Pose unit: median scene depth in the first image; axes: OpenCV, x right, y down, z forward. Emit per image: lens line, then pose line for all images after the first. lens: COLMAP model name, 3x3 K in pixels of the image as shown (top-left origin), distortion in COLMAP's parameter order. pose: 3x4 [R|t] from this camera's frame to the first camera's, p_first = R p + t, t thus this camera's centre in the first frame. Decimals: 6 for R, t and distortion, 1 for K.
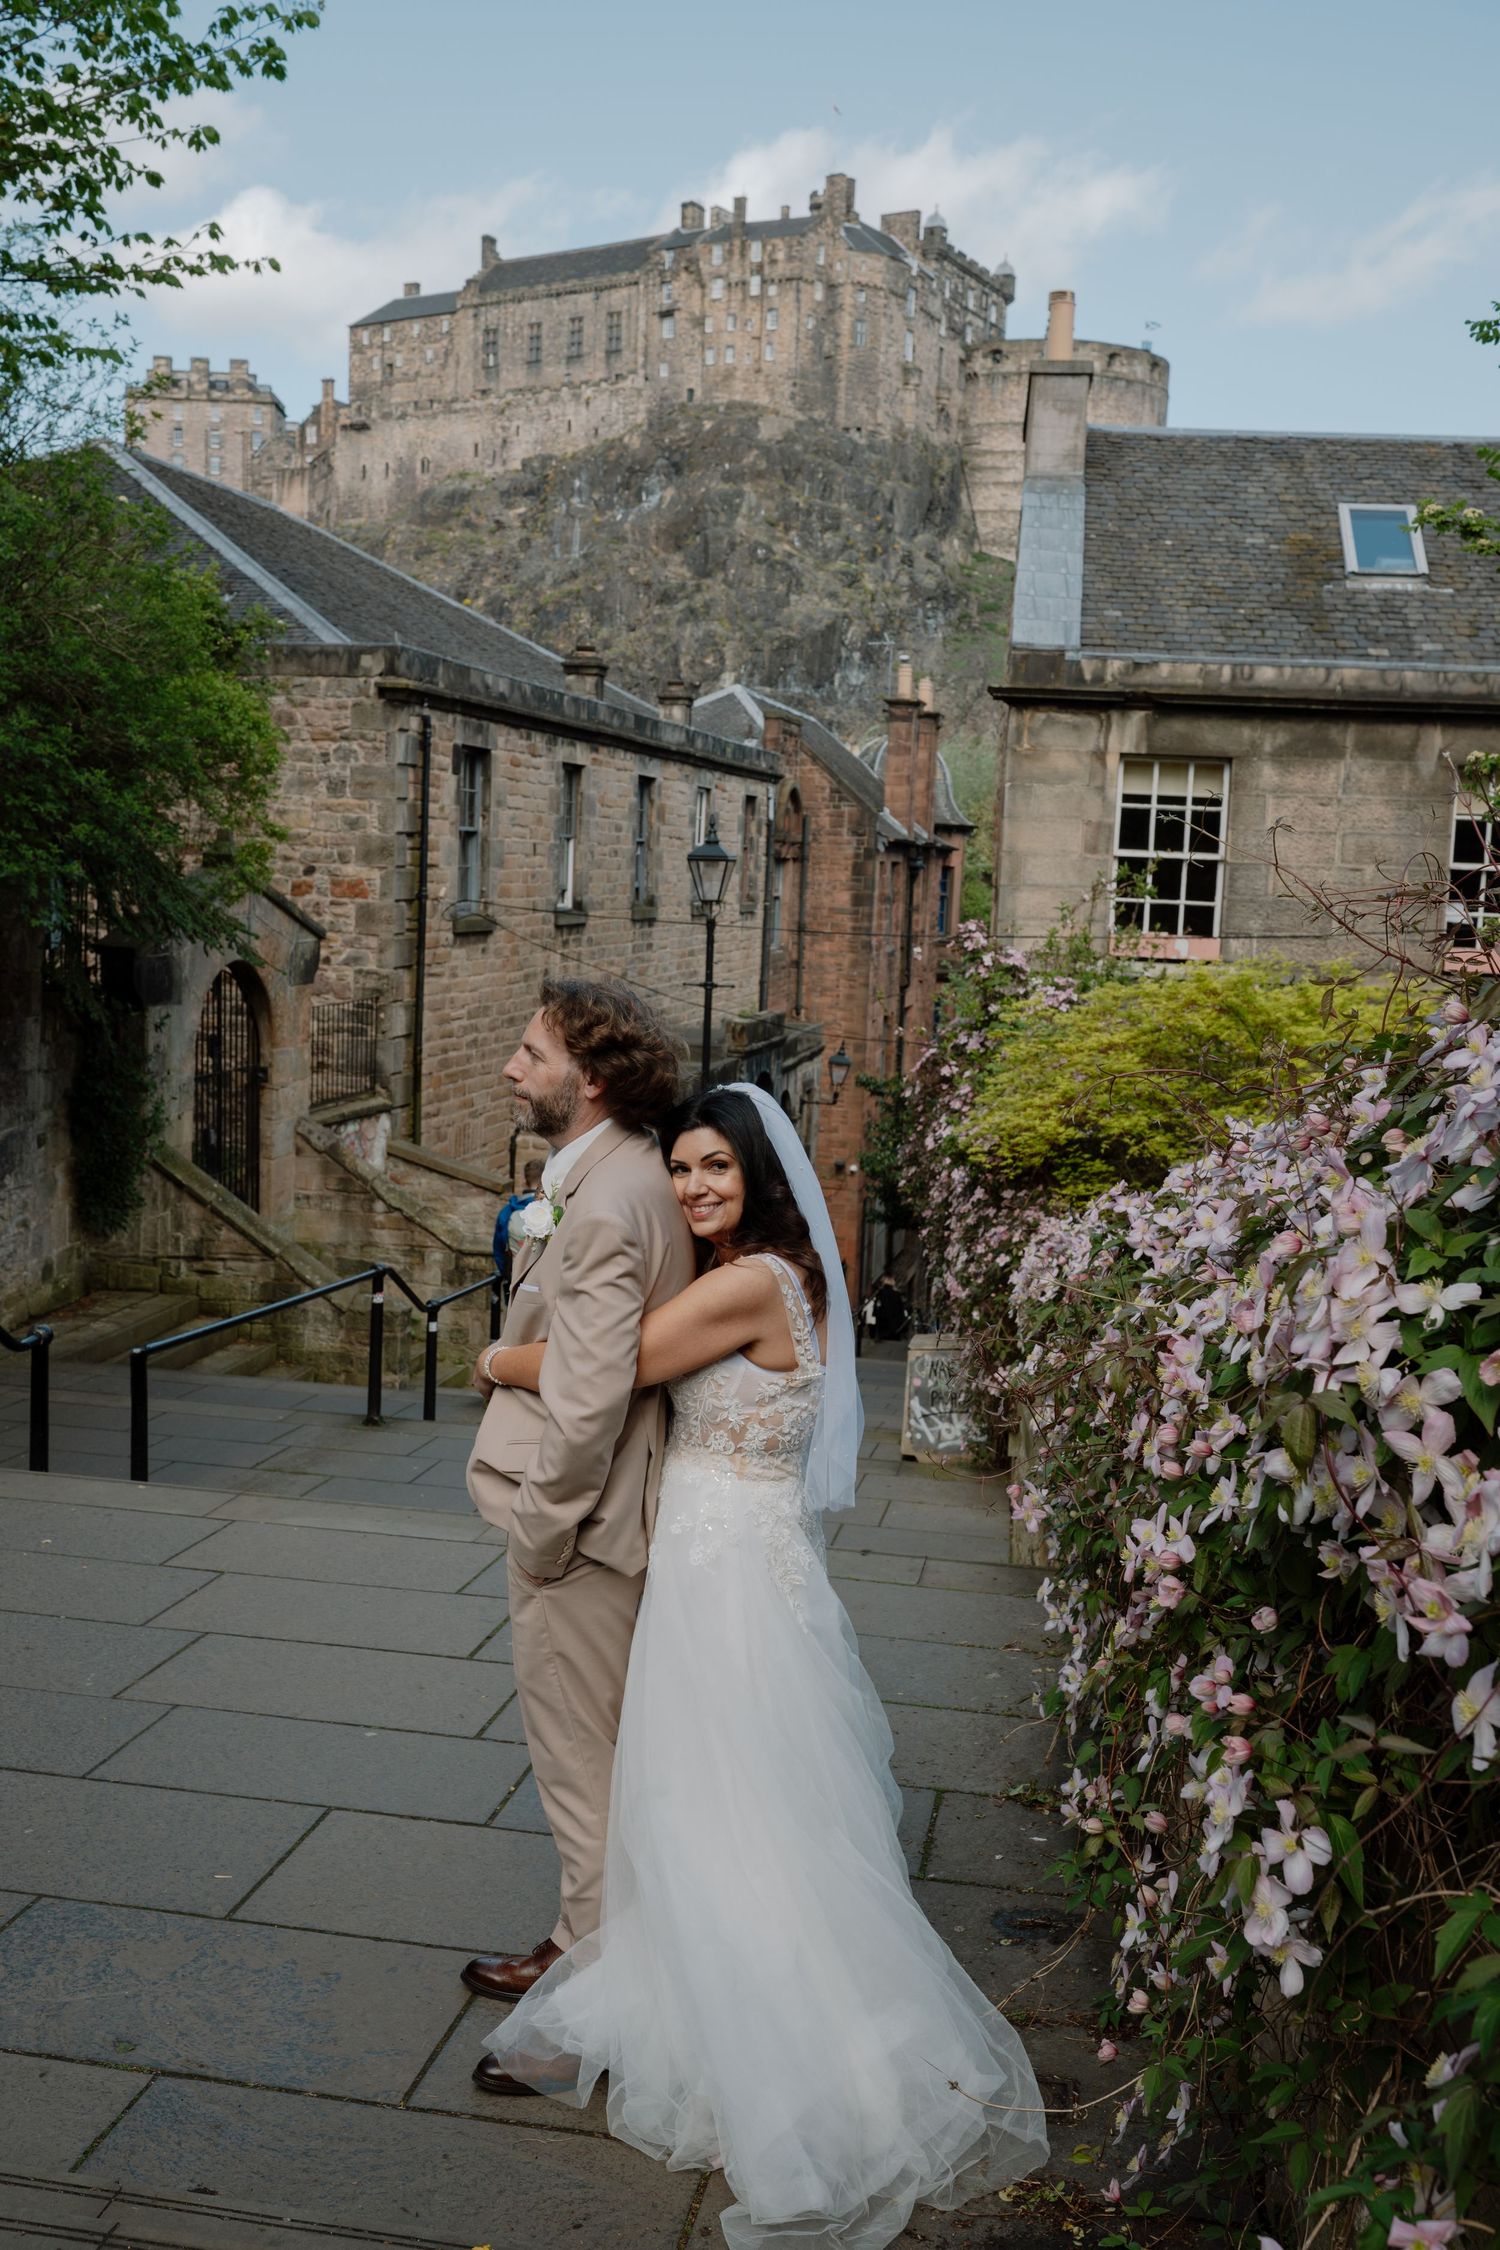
lens RADIAL K [[2234.3, 0, 750.0], [0, 2234.3, 1125.0], [0, 0, 1]] dist [-0.001666, 0.000929]
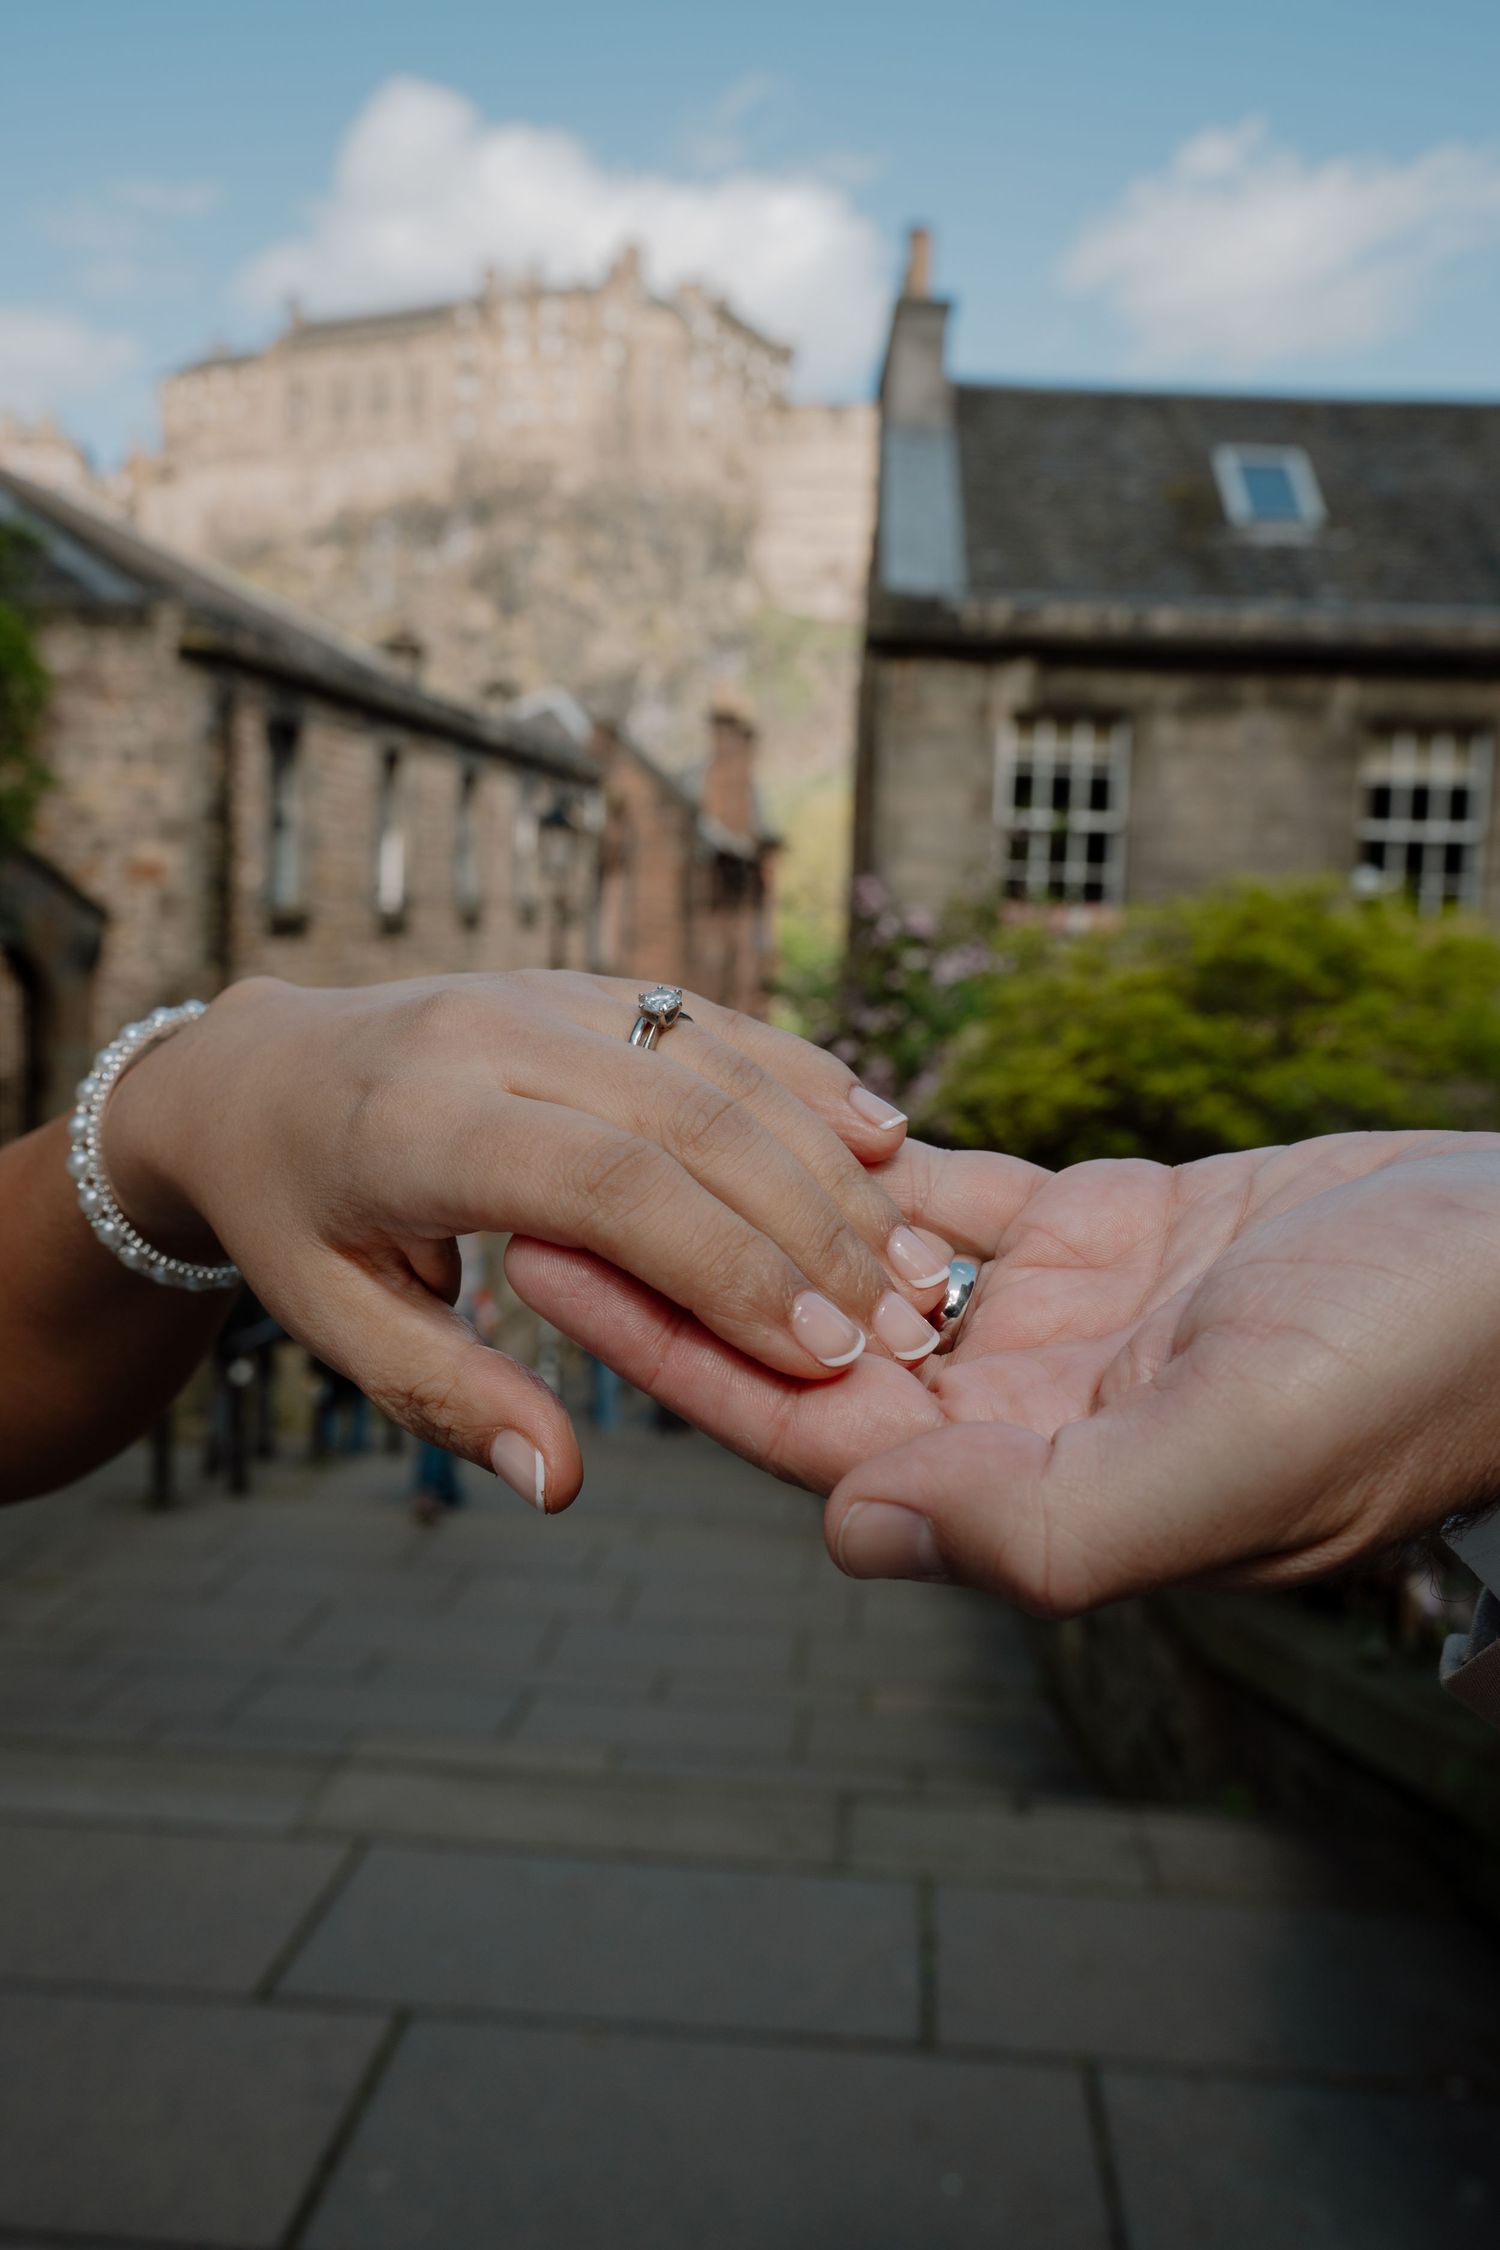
lens RADIAL K [[2052.9, 0, 750.0], [0, 2052.9, 1125.0], [0, 0, 1]] dist [0.004246, 0.000835]
pose [[0.995212, -0.017300, 0.096194, -0.018512], [0.018351, 0.999781, -0.010052, 0.008450], [-0.095999, 0.011769, 0.995312, 0.155339]]
